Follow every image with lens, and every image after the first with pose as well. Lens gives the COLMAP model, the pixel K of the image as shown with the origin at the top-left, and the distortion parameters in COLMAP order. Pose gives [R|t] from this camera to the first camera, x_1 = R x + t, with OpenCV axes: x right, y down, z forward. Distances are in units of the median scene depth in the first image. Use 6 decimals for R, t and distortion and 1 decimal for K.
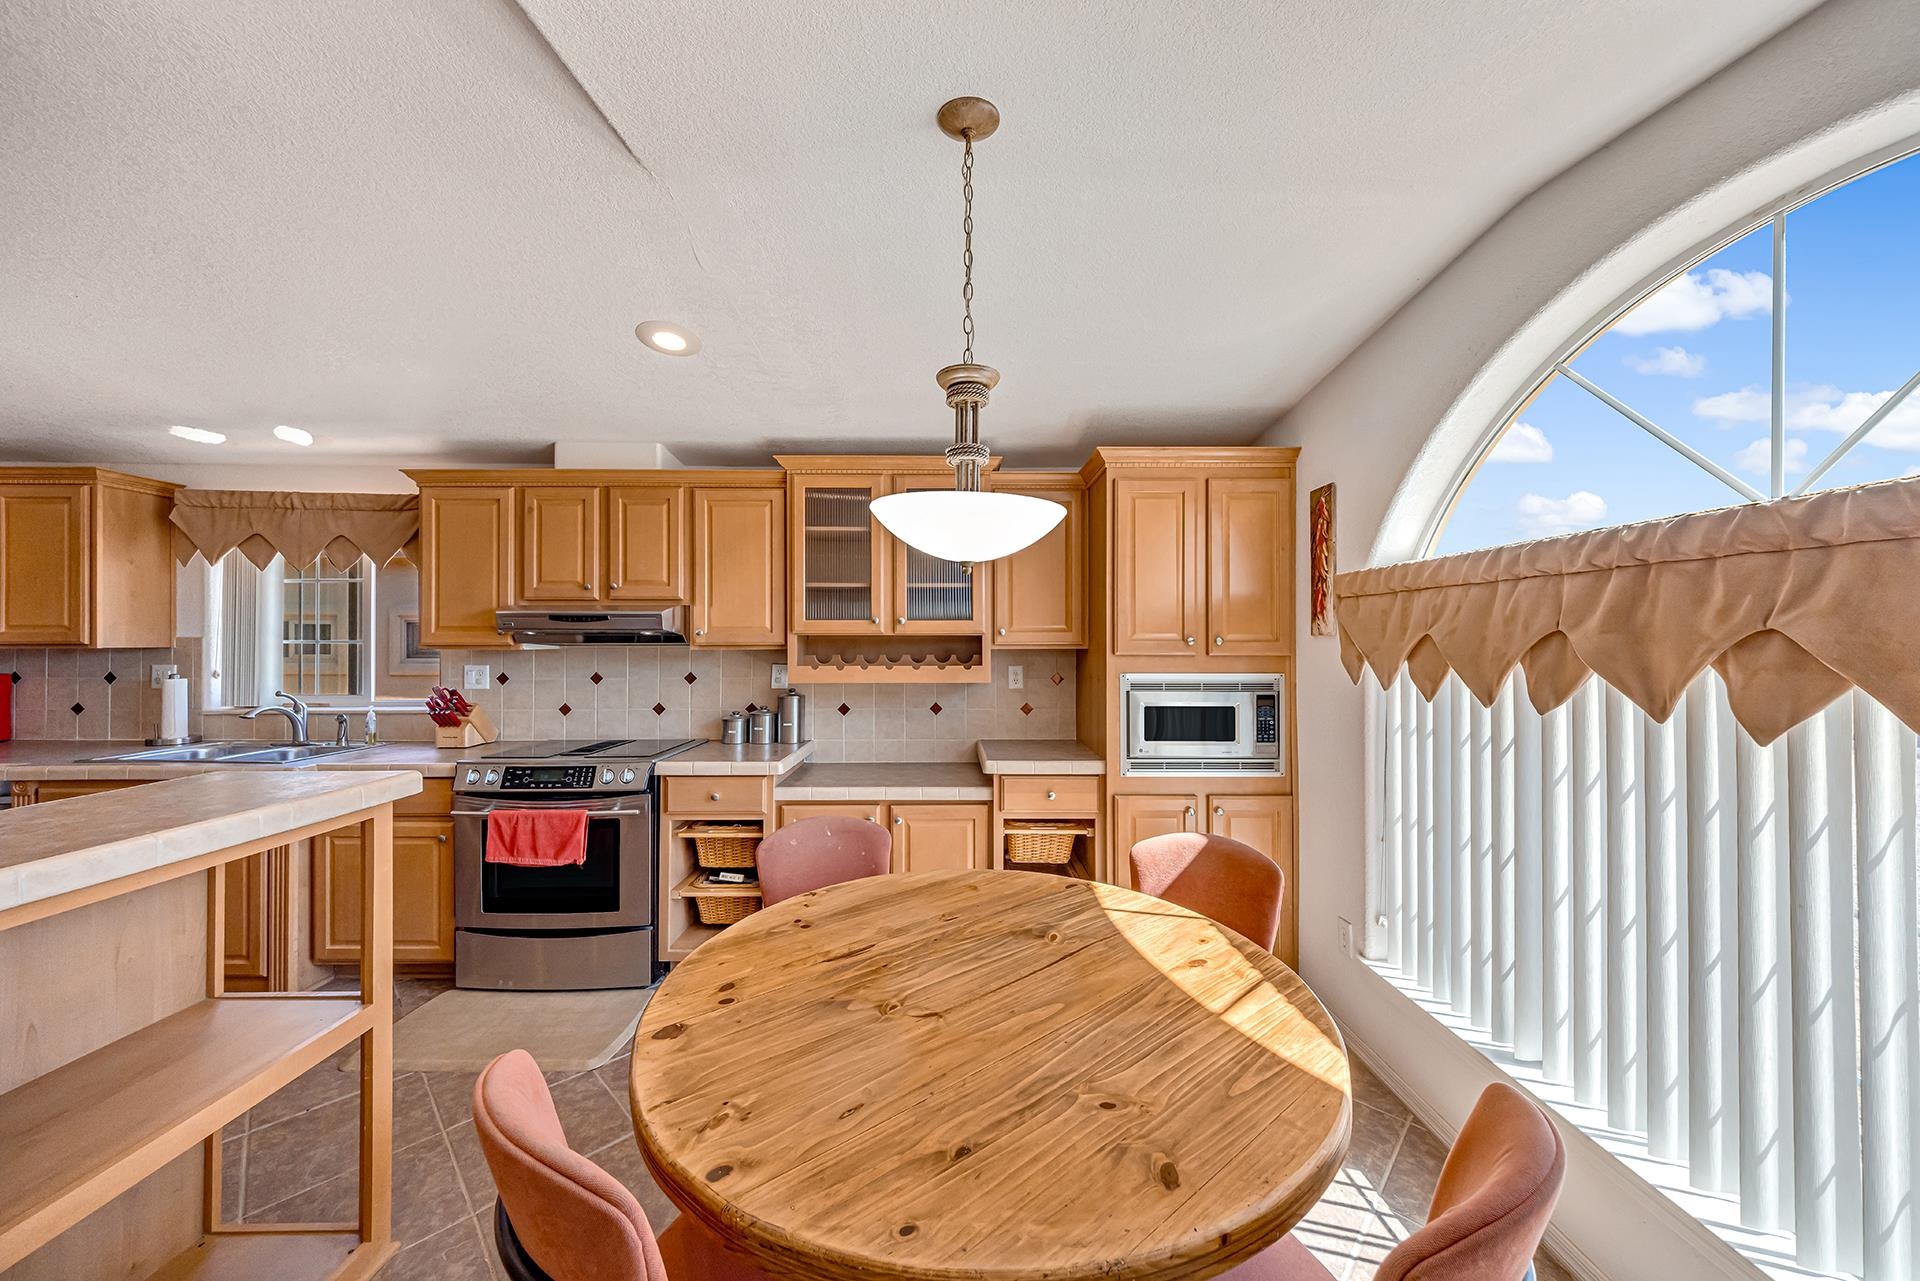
lens RADIAL K [[643.7, 0, 960.0], [0, 643.7, 640.5], [0, 0, 1]] dist [-0.005362, -0.000004]
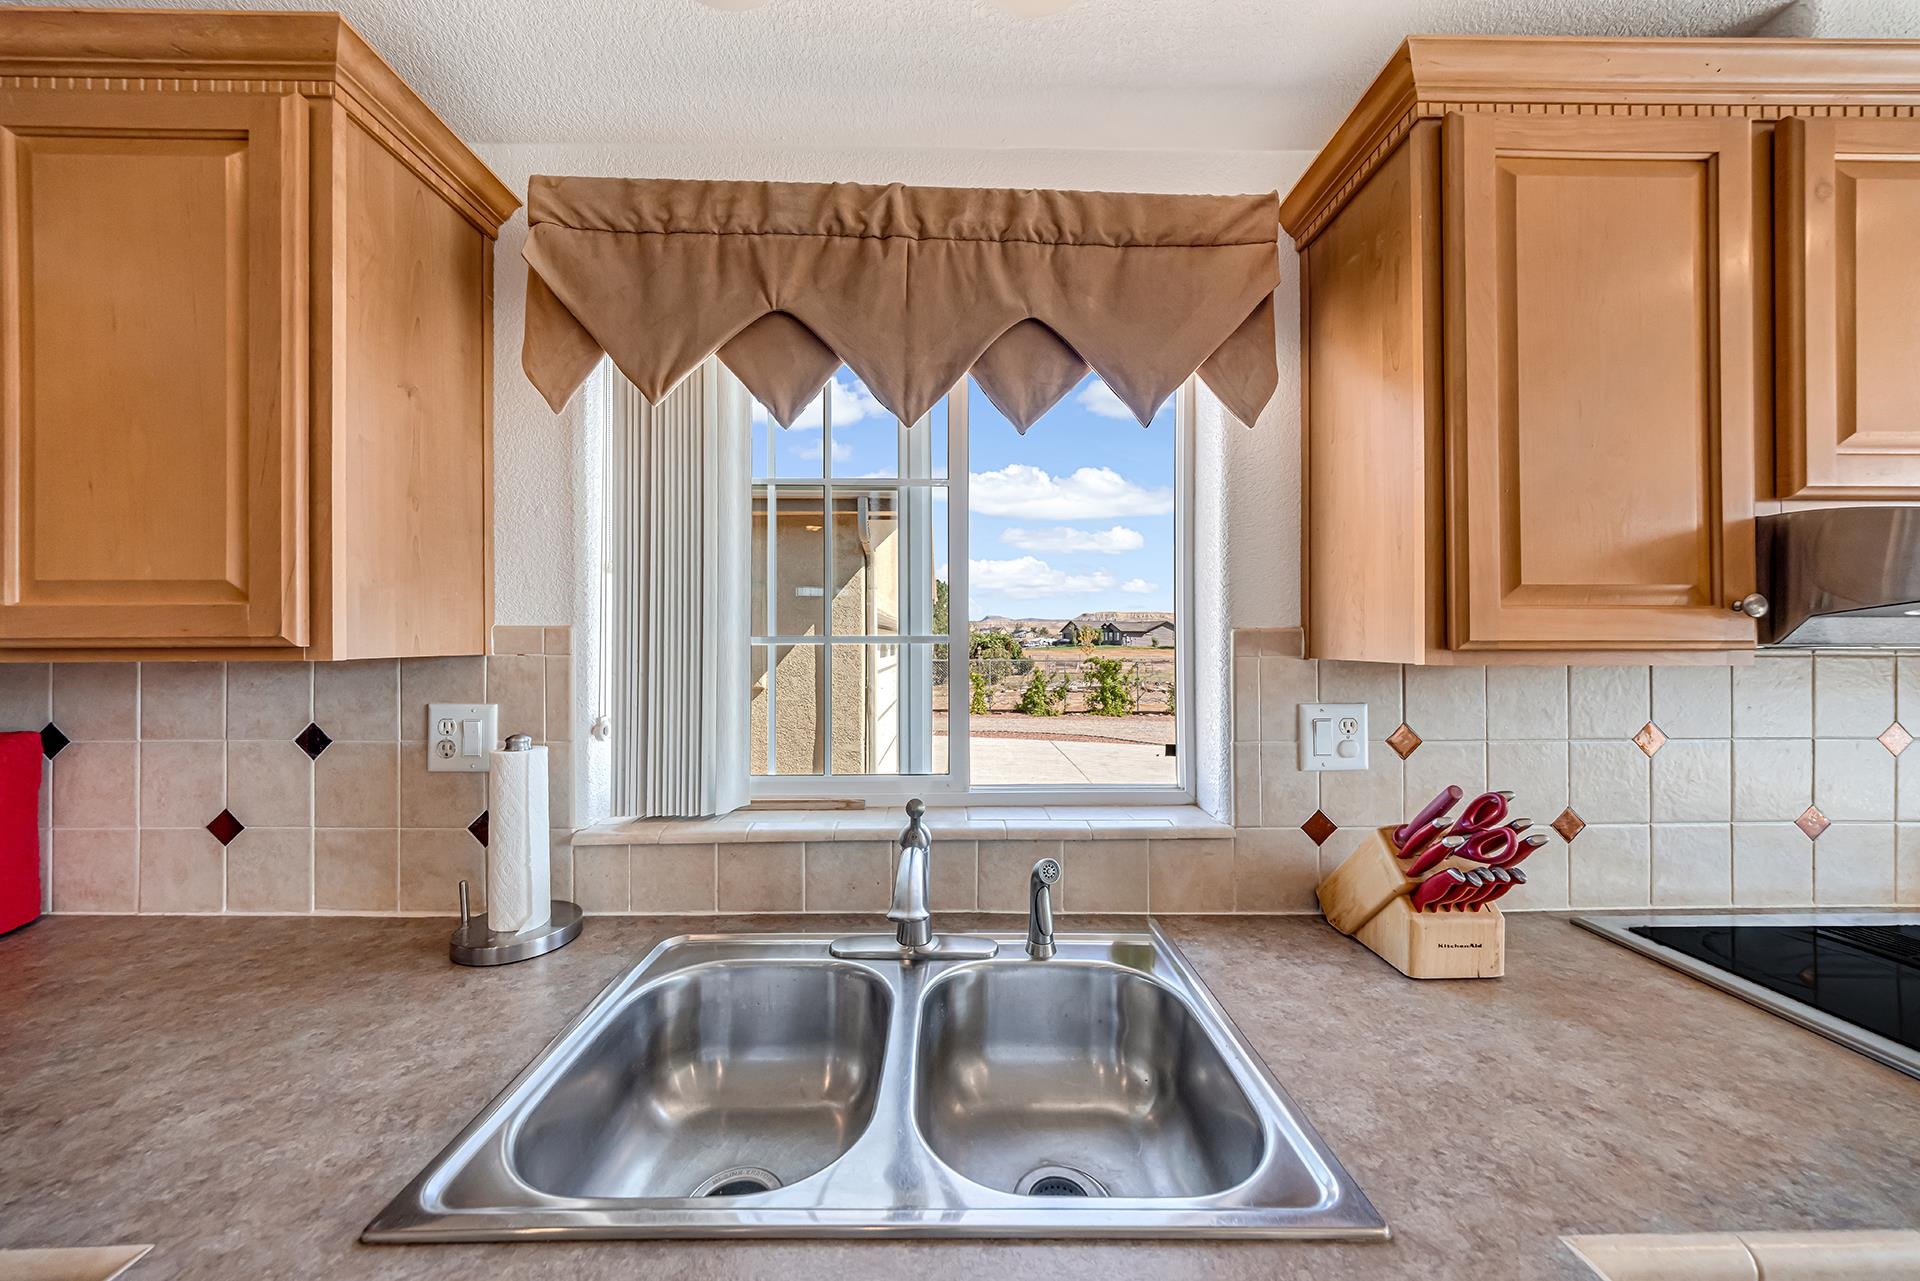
lens RADIAL K [[643.7, 0, 960.0], [0, 643.7, 640.5], [0, 0, 1]] dist [-0.005362, -0.000004]
pose [[0.999978, 0.000248, -0.006591, -1.076046], [-0.000211, 0.999984, 0.005645, 0.000775], [0.006592, -0.005643, 0.999962, 0.715944]]
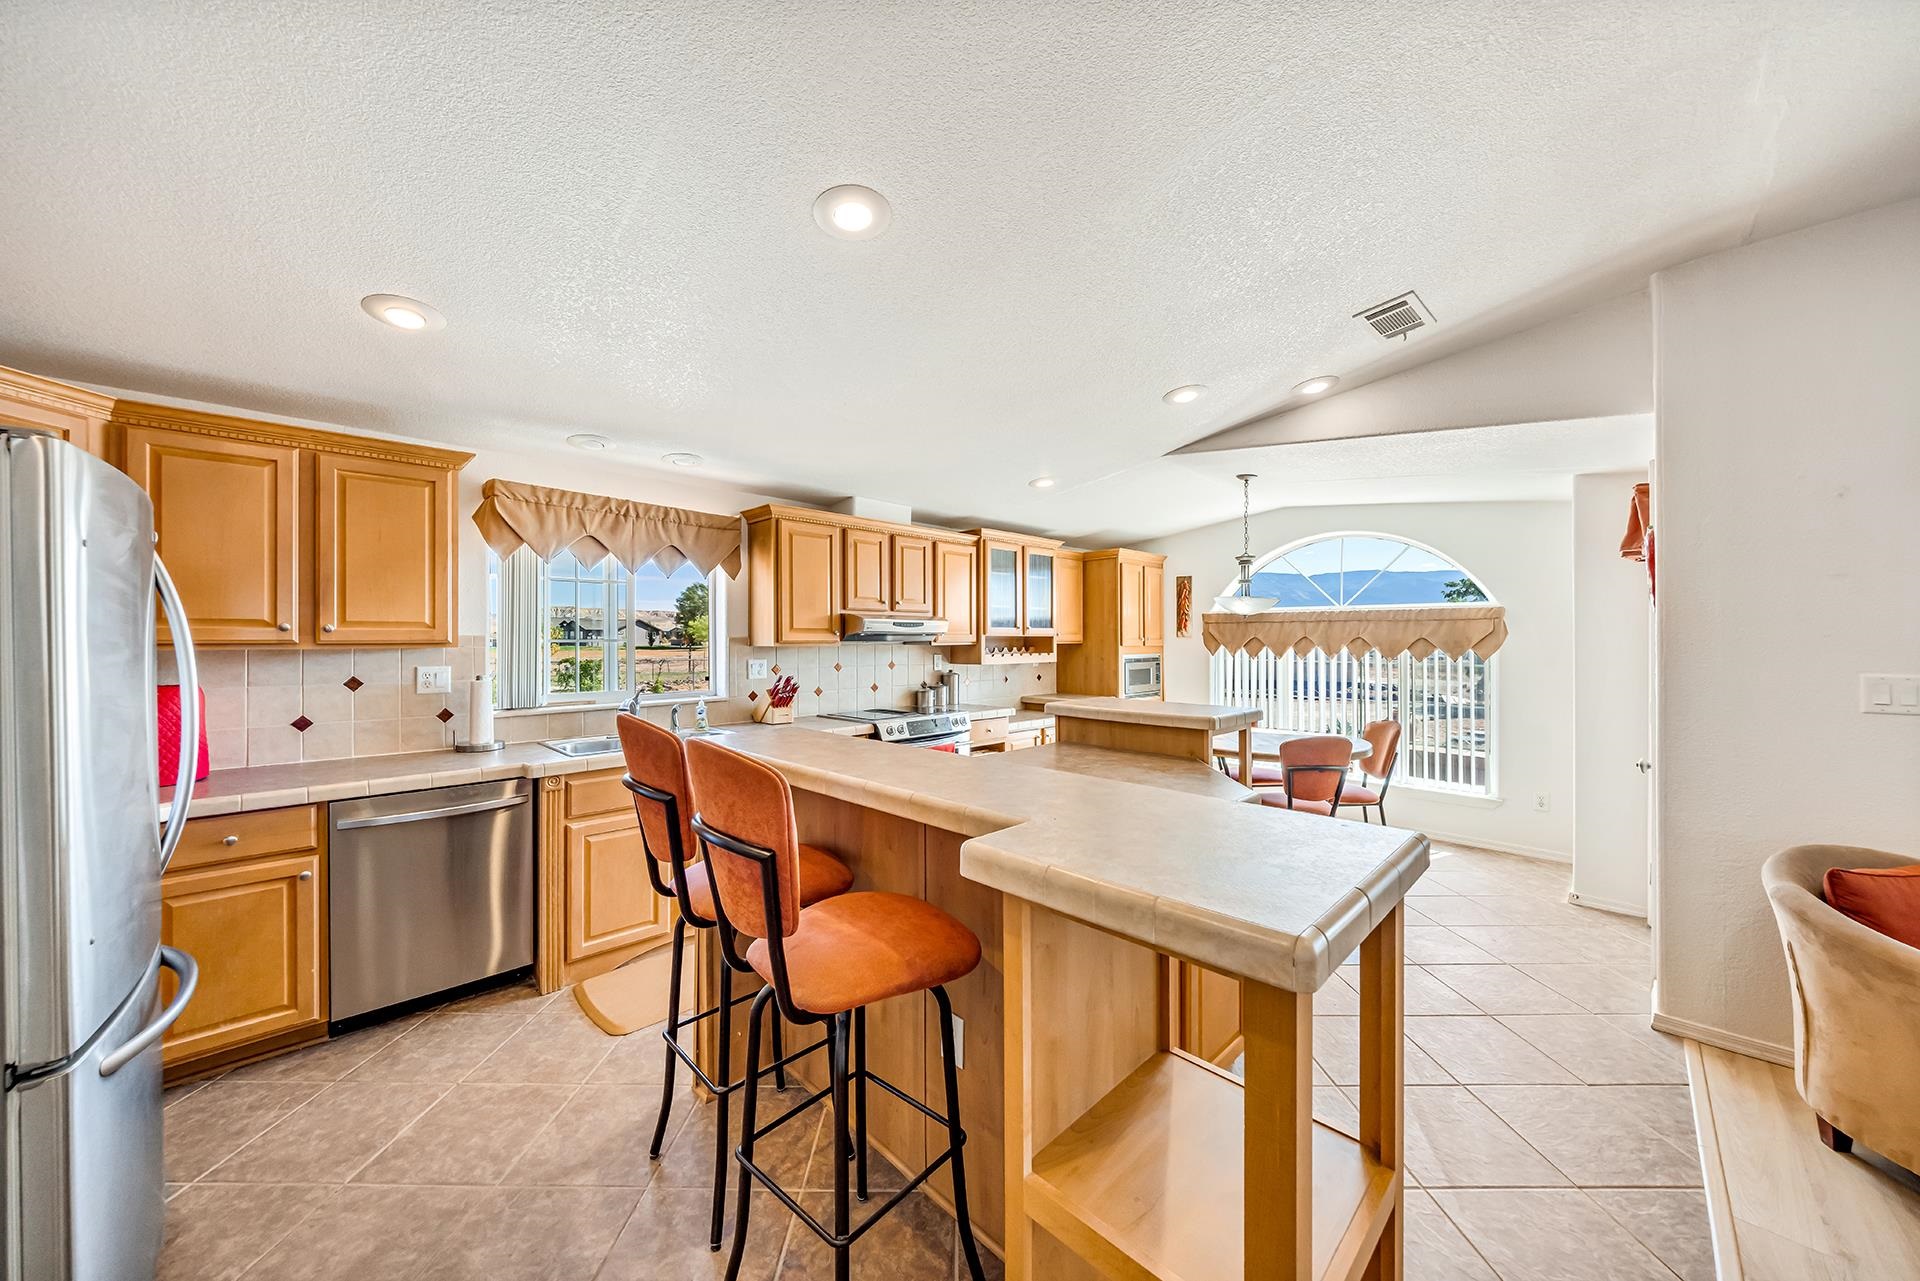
lens RADIAL K [[655.5, 0, 962.0], [0, 655.5, 635.1], [0, 0, 1]] dist [-0.014677, -0.000036]
pose [[0.722670, 0.003968, 0.691182, -1.491658], [-0.002337, 0.999992, -0.003297, -0.004960], [-0.691189, 0.000768, 0.722673, -0.187871]]
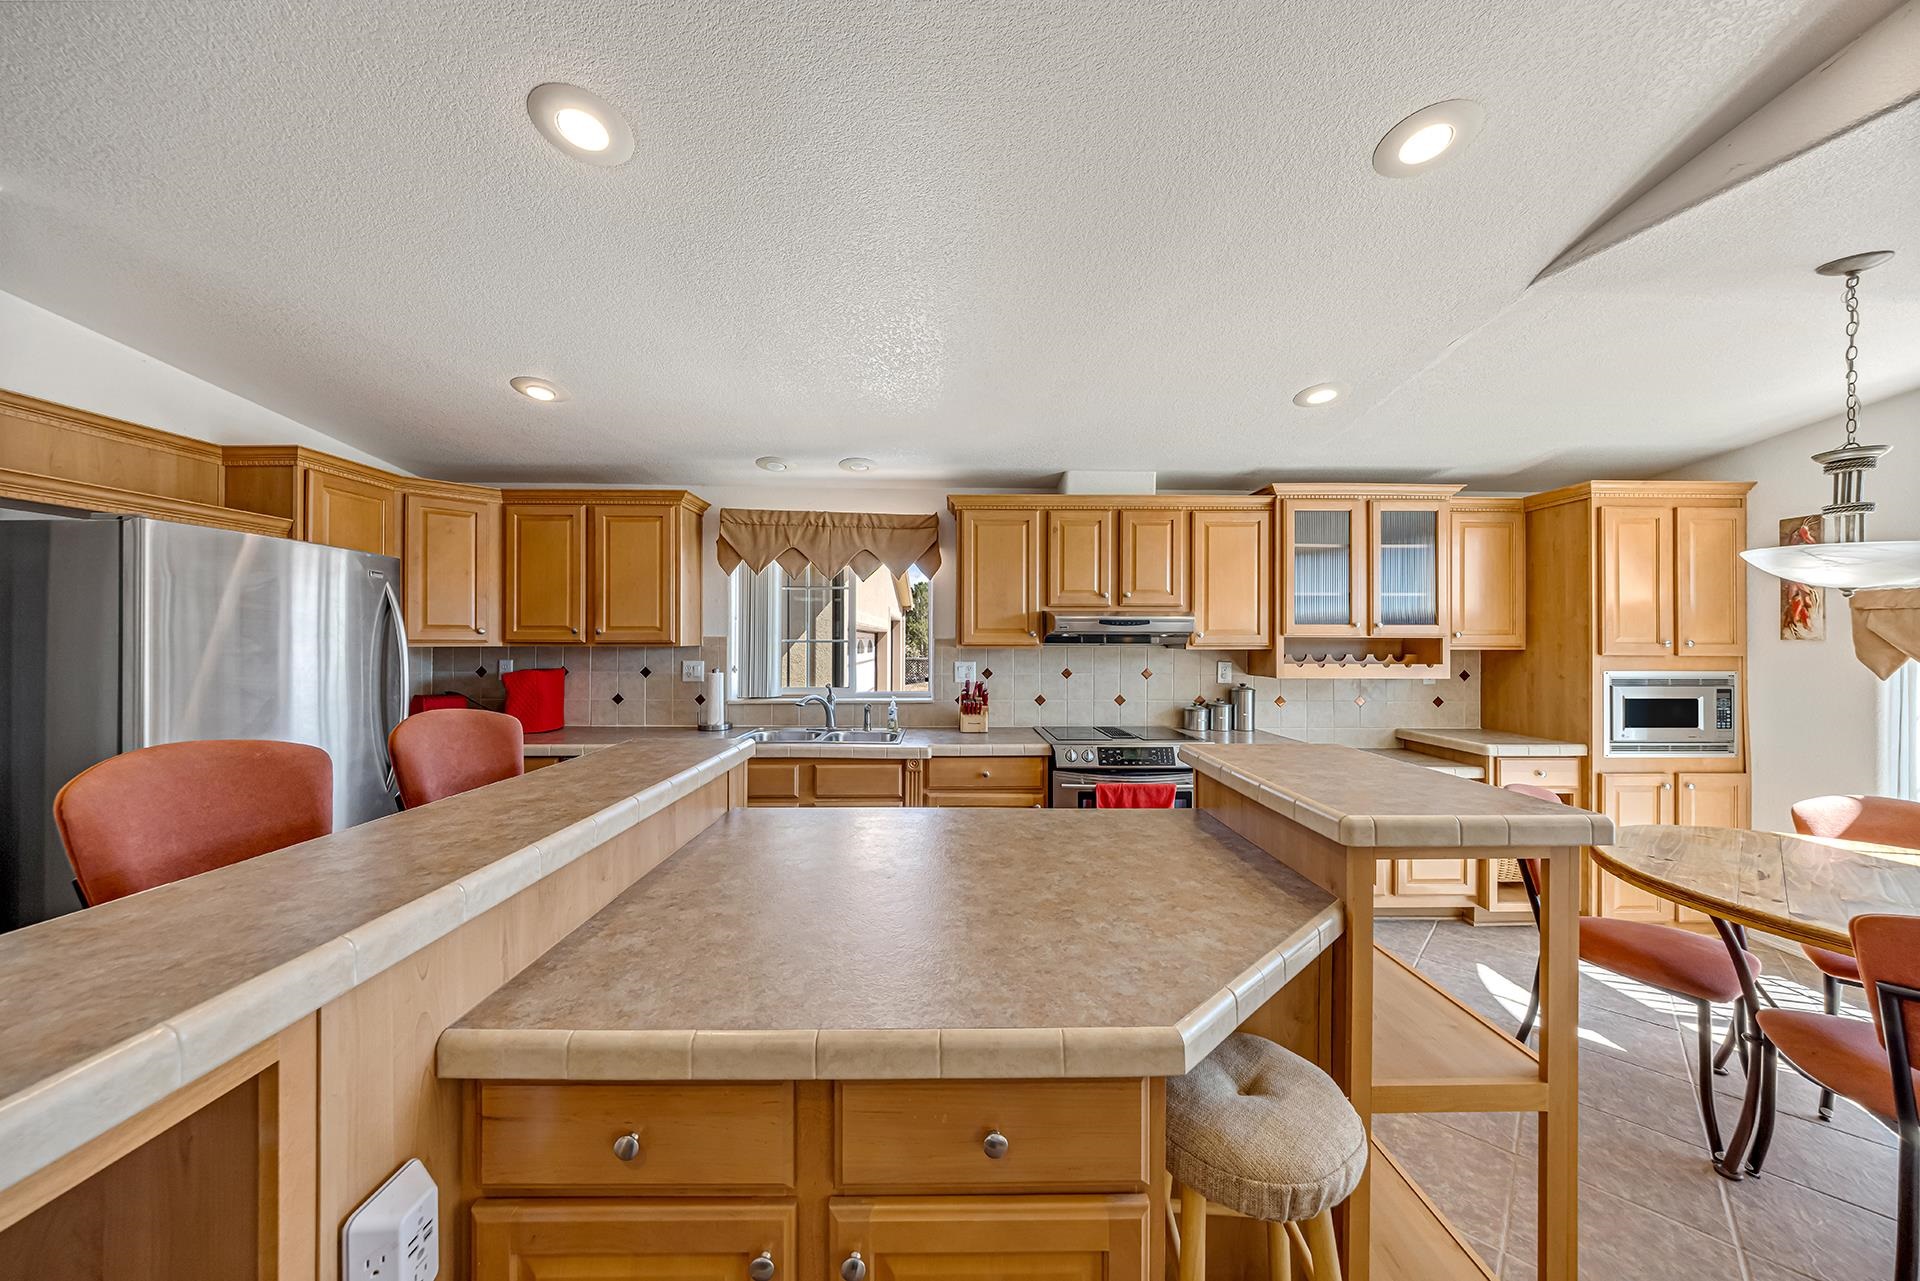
lens RADIAL K [[643.7, 0, 960.0], [0, 643.7, 640.5], [0, 0, 1]] dist [-0.005362, -0.000004]
pose [[0.999985, 0.003605, -0.004086, -0.849124], [-0.003597, 0.999992, 0.001923, -0.002861], [0.004093, -0.001908, 0.999990, -0.172051]]
